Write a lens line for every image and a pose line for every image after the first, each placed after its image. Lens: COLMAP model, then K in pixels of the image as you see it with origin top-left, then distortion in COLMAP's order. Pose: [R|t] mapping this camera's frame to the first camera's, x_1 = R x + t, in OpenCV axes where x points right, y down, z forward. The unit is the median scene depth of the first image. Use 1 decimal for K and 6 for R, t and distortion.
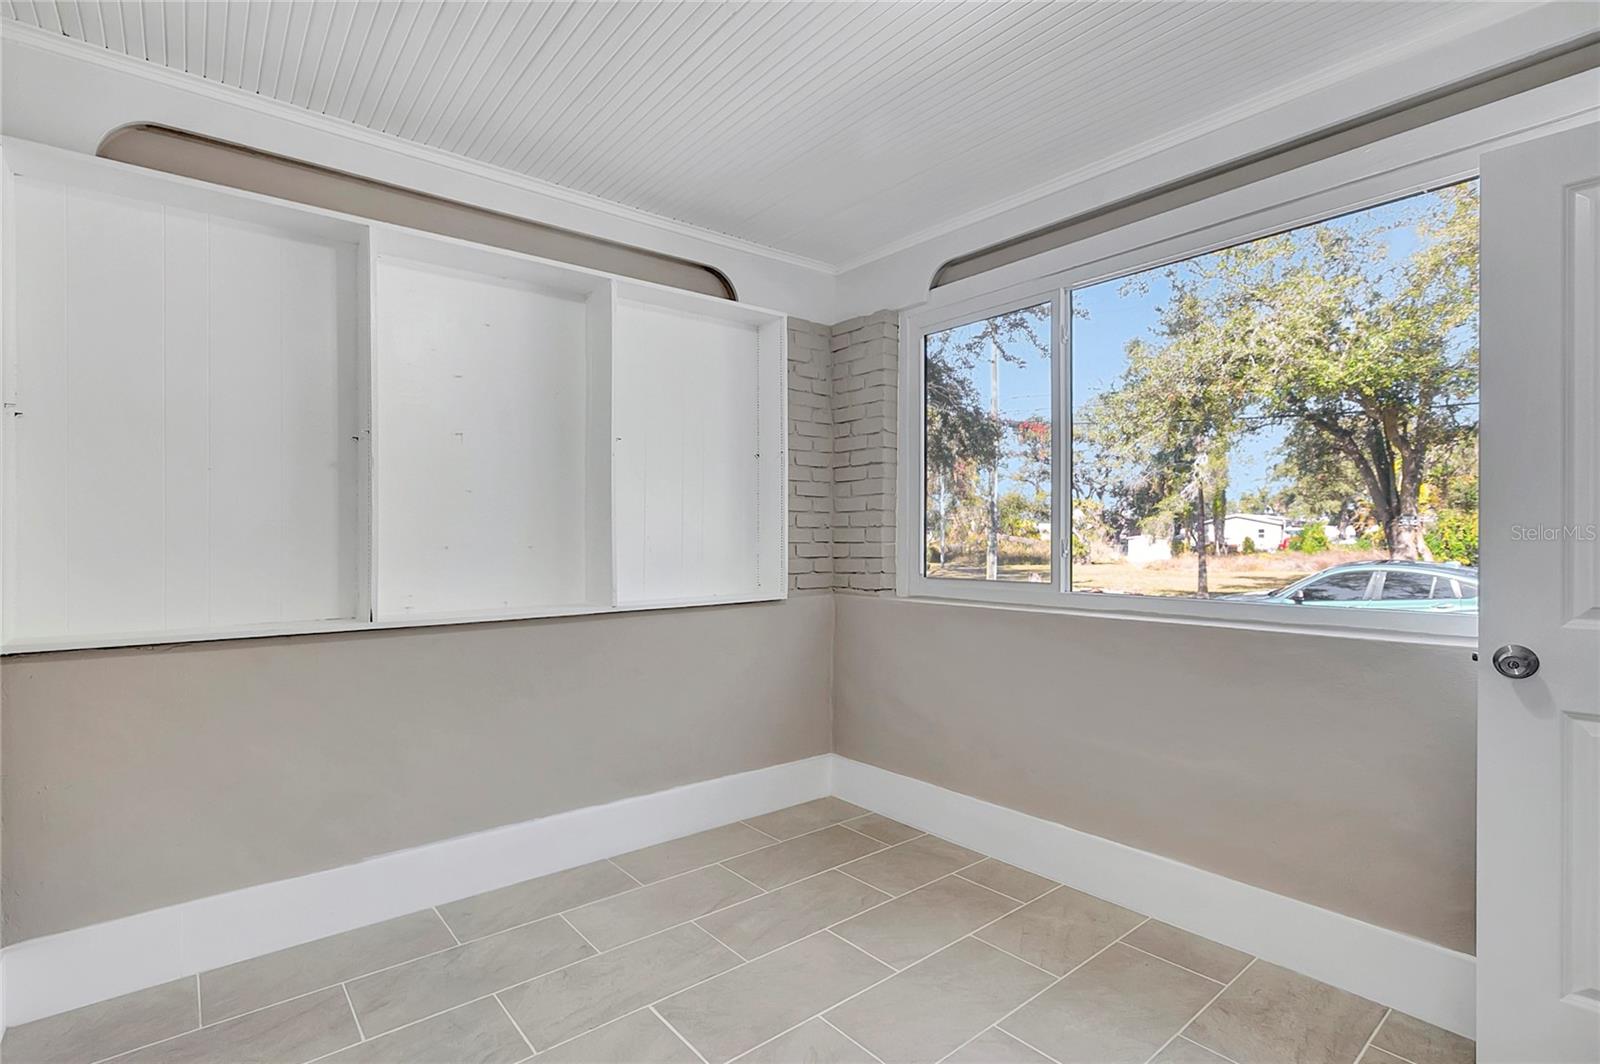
lens RADIAL K [[751.2, 0, 801.2], [0, 751.2, 536.3], [0, 0, 1]] dist [-0.040494, 0.025520]
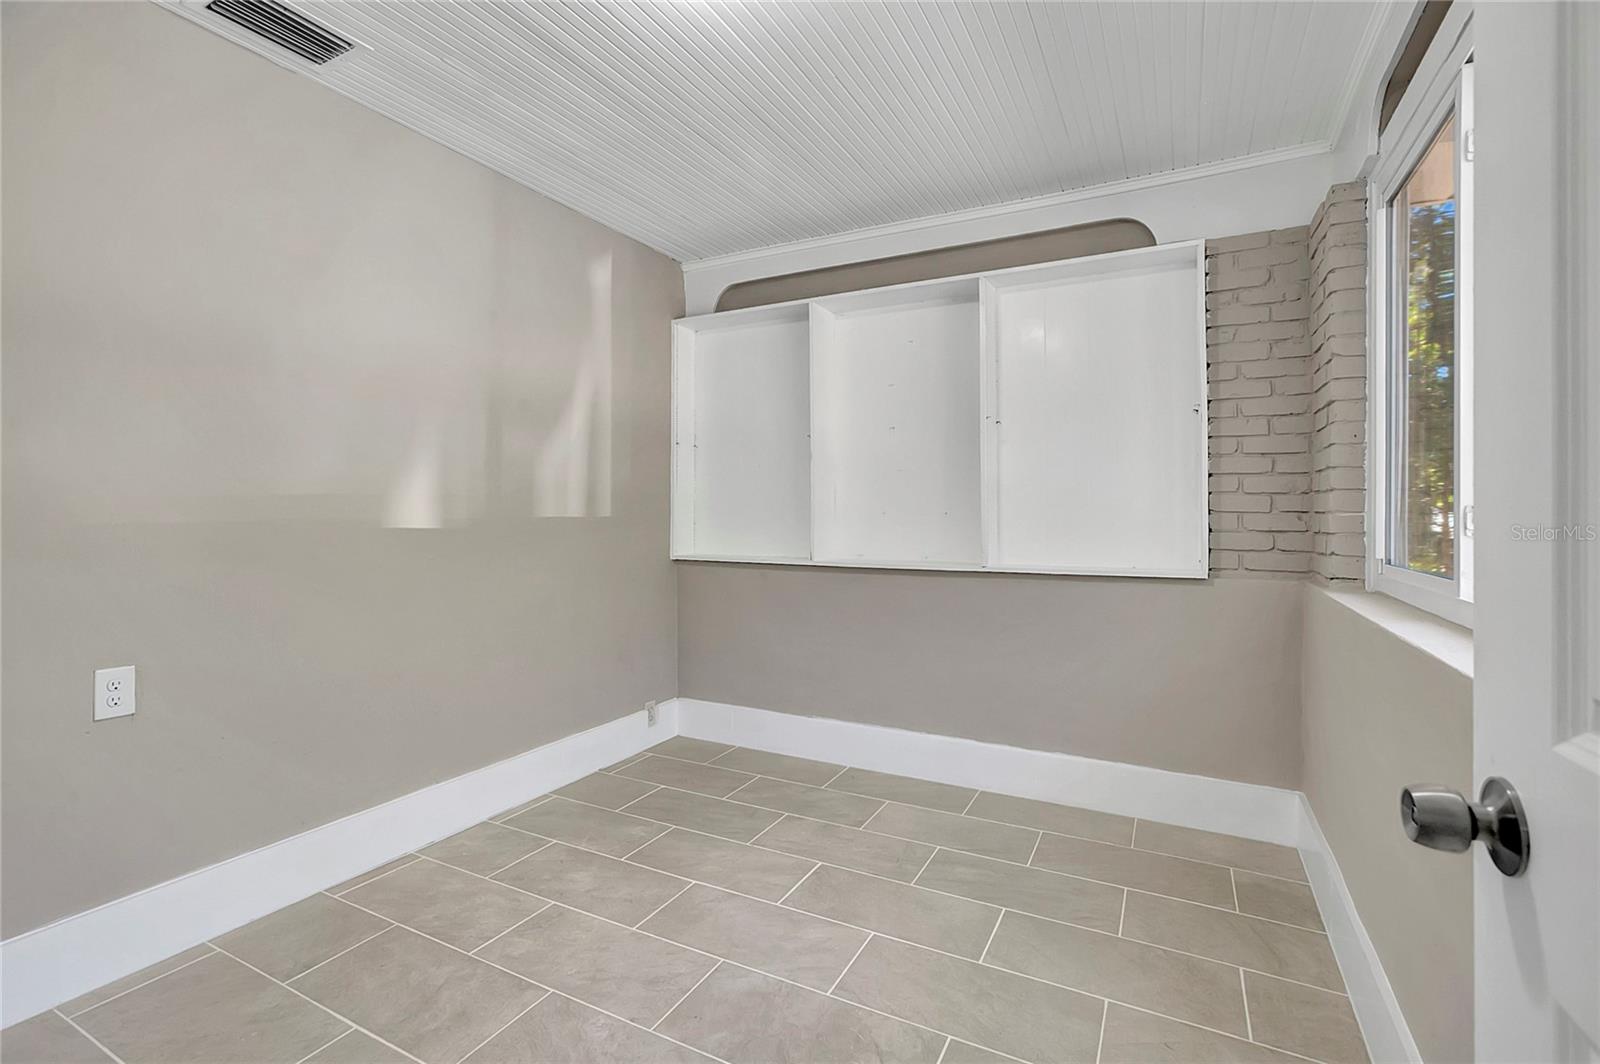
lens RADIAL K [[751.3, 0, 796.3], [0, 751.3, 500.2], [0, 0, 1]] dist [0.000189, -0.000055]
pose [[0.390308, -0.006948, -0.920658, 0.680624], [-0.000631, 0.999969, -0.007814, 0.002342], [0.920684, 0.003631, 0.390292, 0.298073]]
